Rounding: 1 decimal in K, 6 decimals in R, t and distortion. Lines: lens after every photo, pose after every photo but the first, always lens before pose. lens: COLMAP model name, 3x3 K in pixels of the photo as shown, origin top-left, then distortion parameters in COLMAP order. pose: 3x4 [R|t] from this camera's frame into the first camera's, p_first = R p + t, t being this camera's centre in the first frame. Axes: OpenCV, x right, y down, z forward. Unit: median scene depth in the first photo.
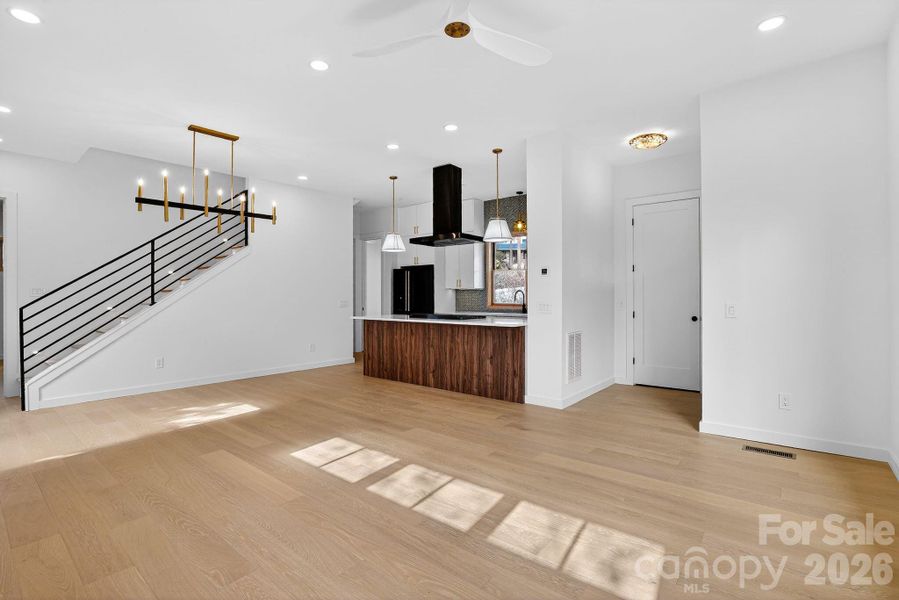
lens RADIAL K [[419.4, 0, 449.5], [0, 419.4, 300.0], [0, 0, 1]] dist [-0.019461, 0.000561]
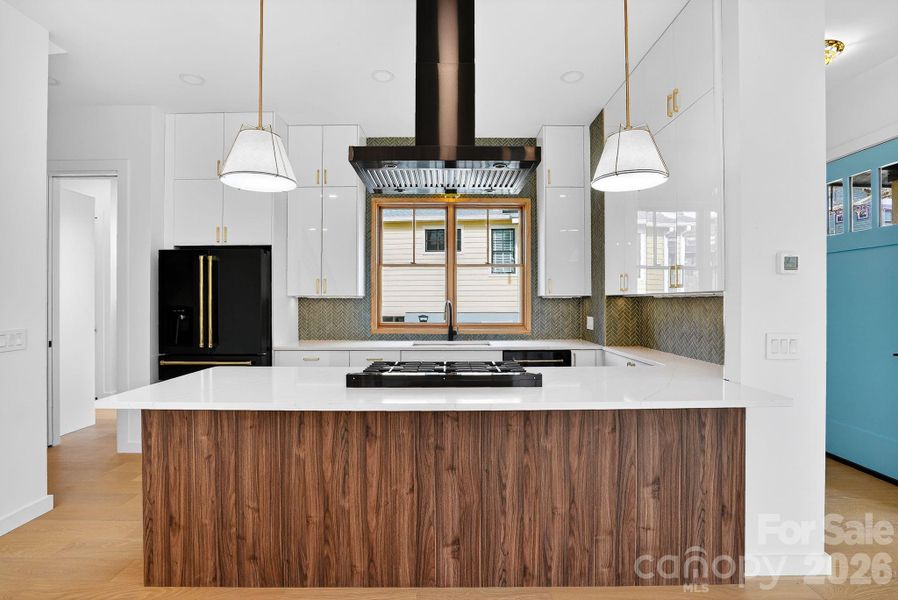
lens RADIAL K [[418.9, 0, 449.0], [0, 418.9, 300.0], [0, 0, 1]] dist [-0.019461, 0.000561]
pose [[0.773072, -0.005283, 0.634296, -0.255736], [0.010128, 0.999941, -0.004016, -0.027109], [-0.634237, 0.009528, 0.773080, 0.720154]]
